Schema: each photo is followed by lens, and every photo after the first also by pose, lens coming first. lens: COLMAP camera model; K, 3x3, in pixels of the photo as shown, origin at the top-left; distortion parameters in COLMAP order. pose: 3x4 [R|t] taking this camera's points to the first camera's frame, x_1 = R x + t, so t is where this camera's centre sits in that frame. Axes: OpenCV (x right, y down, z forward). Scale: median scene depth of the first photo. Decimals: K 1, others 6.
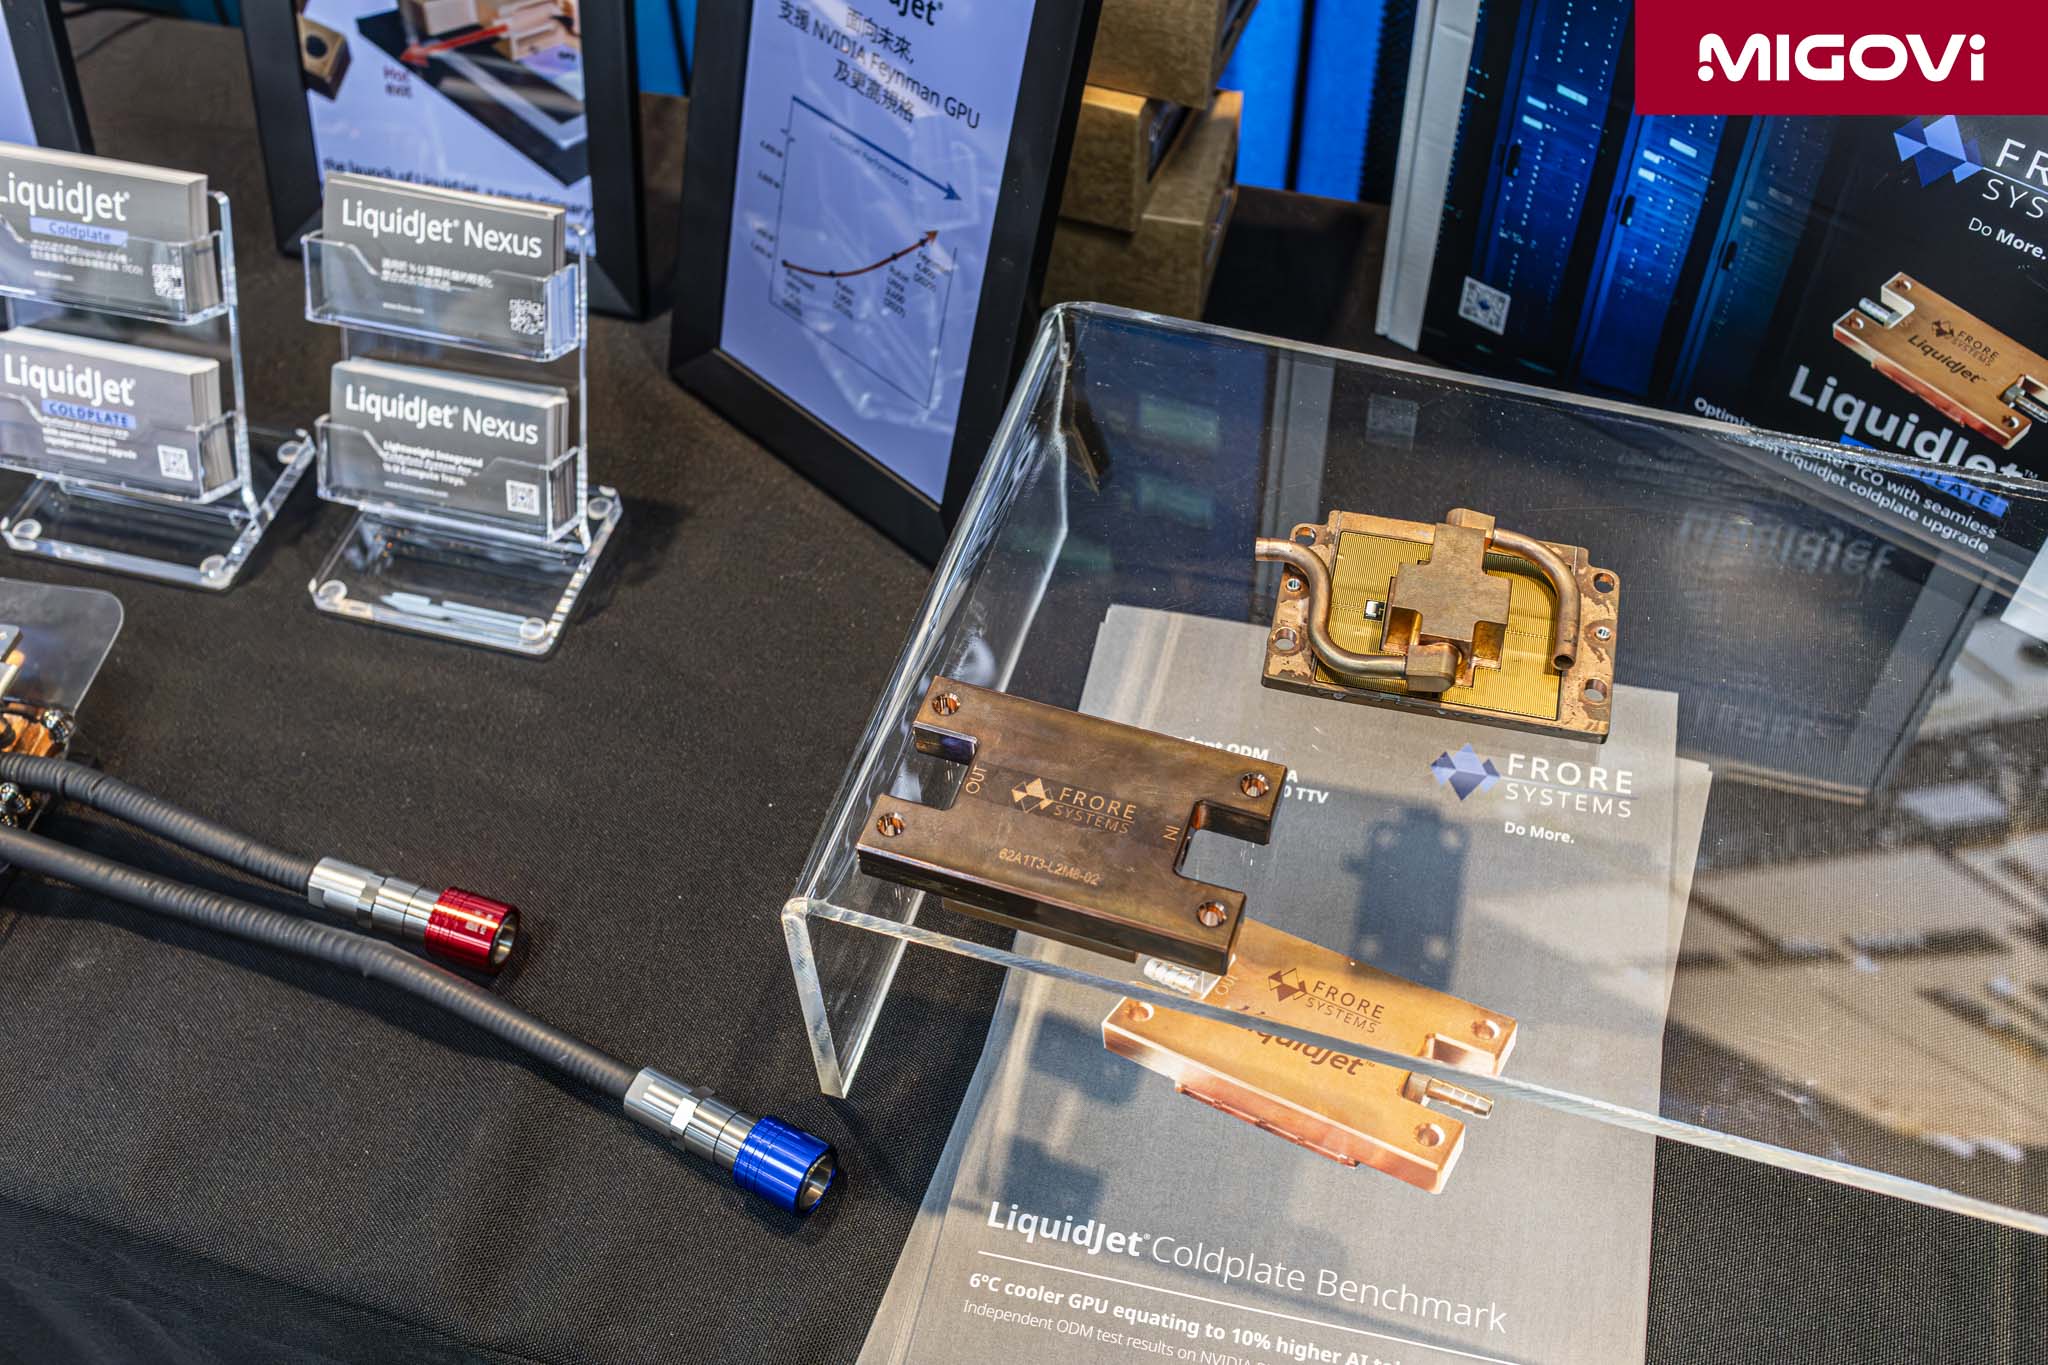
lens RADIAL K [[1974.9, 0, 1024.0], [0, 1974.9, 682.5], [0, 0, 1]] dist [-0.013739, 0.007778]
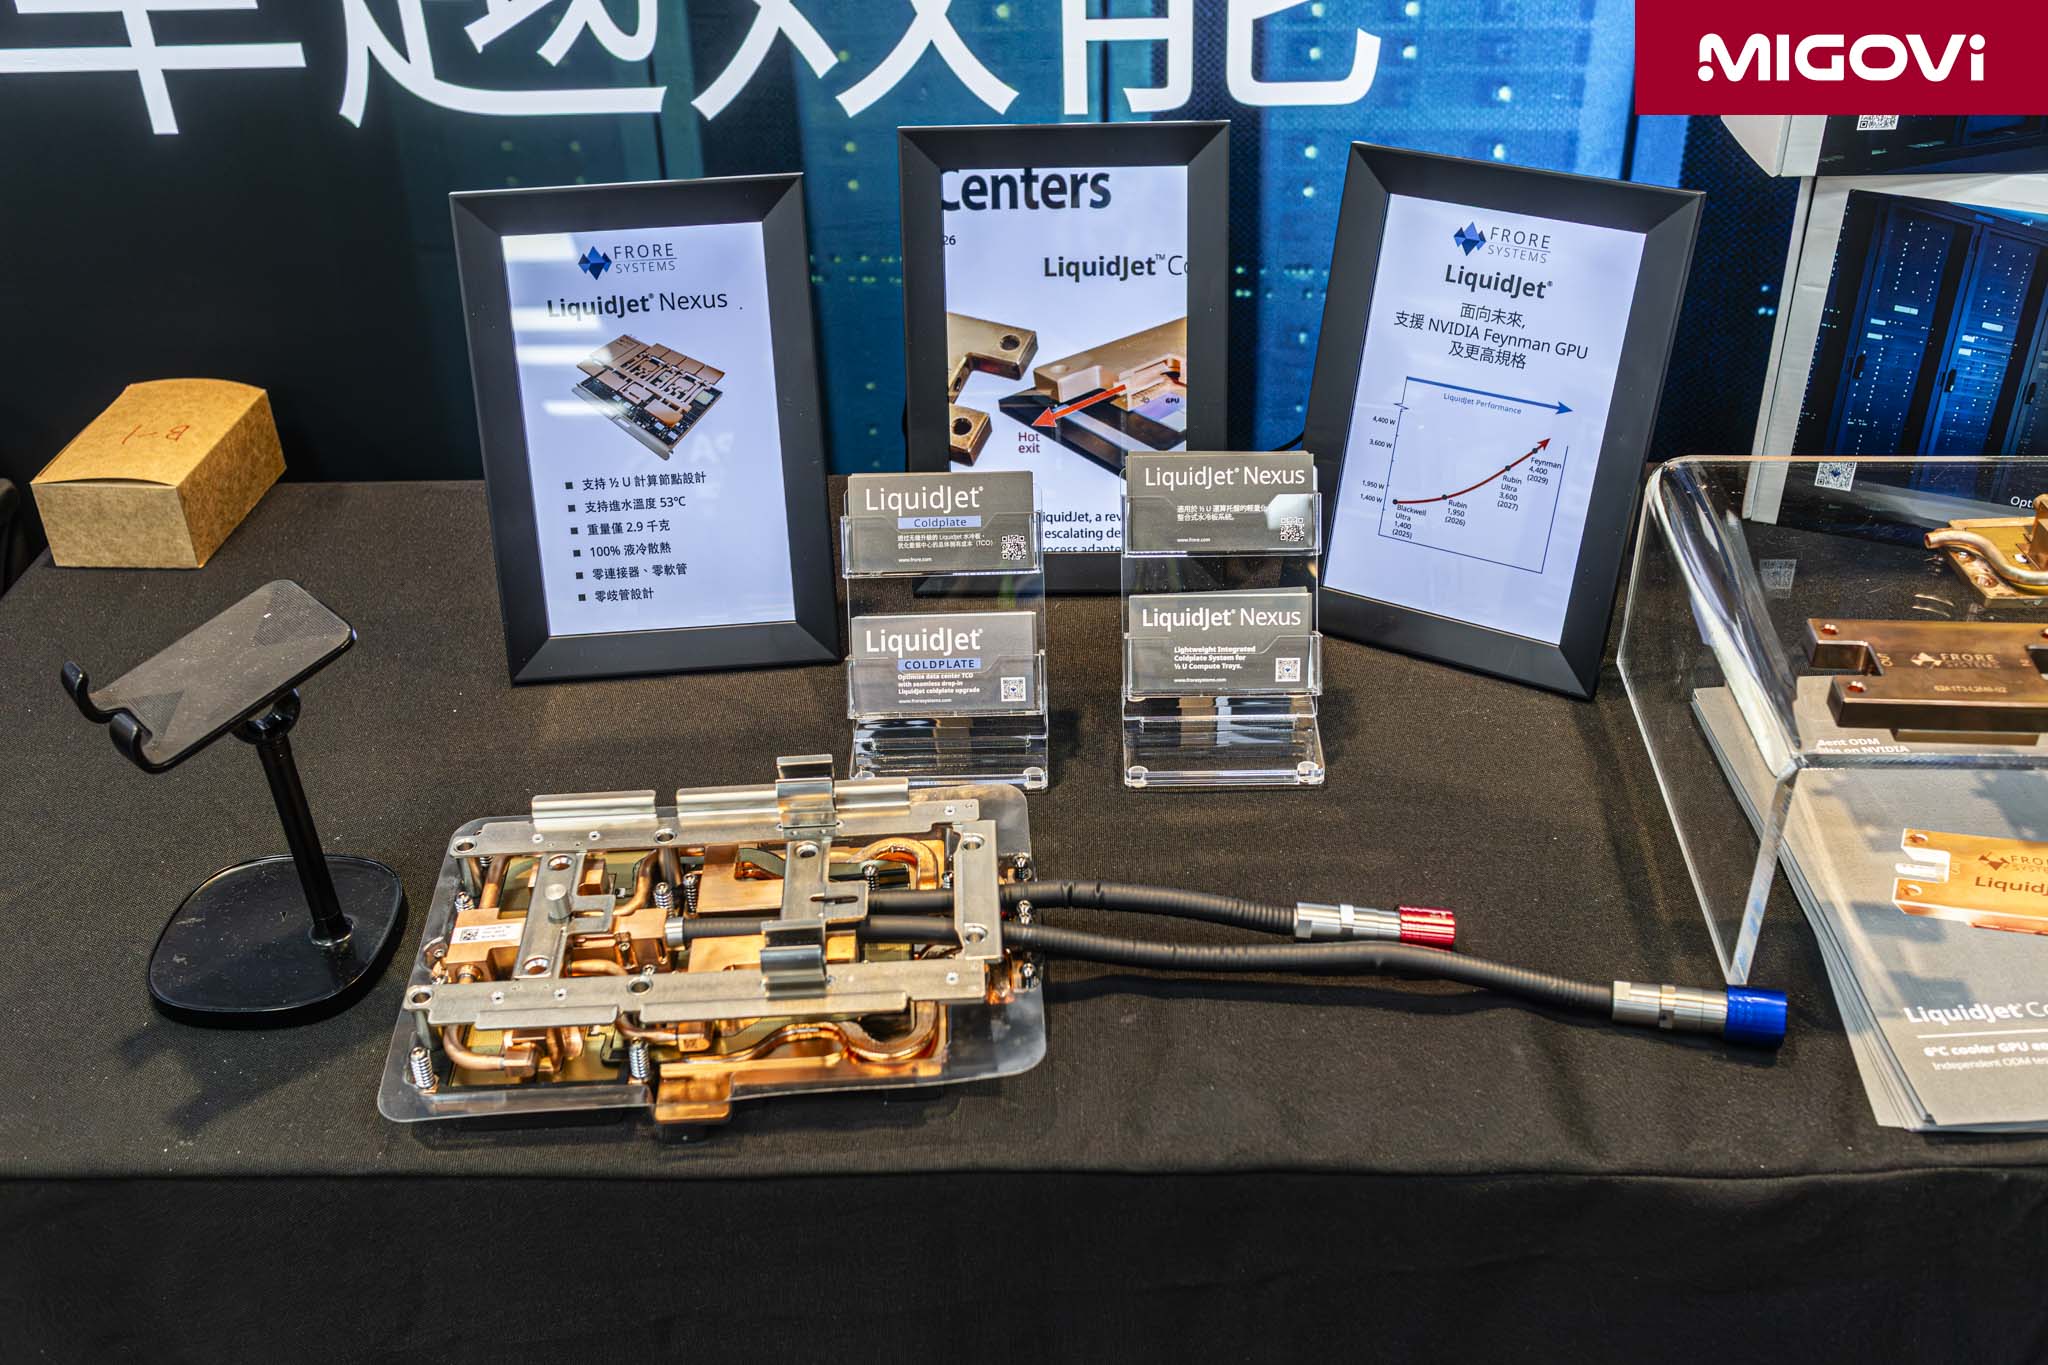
lens RADIAL K [[1974.9, 0, 1024.0], [0, 1974.9, 682.5], [0, 0, 1]] dist [-0.013739, 0.007778]
pose [[0.968701, -0.139914, 0.205043, -0.714055], [0.198352, 0.932932, -0.300490, 0.284609], [-0.149248, 0.331755, 0.931484, -0.215870]]
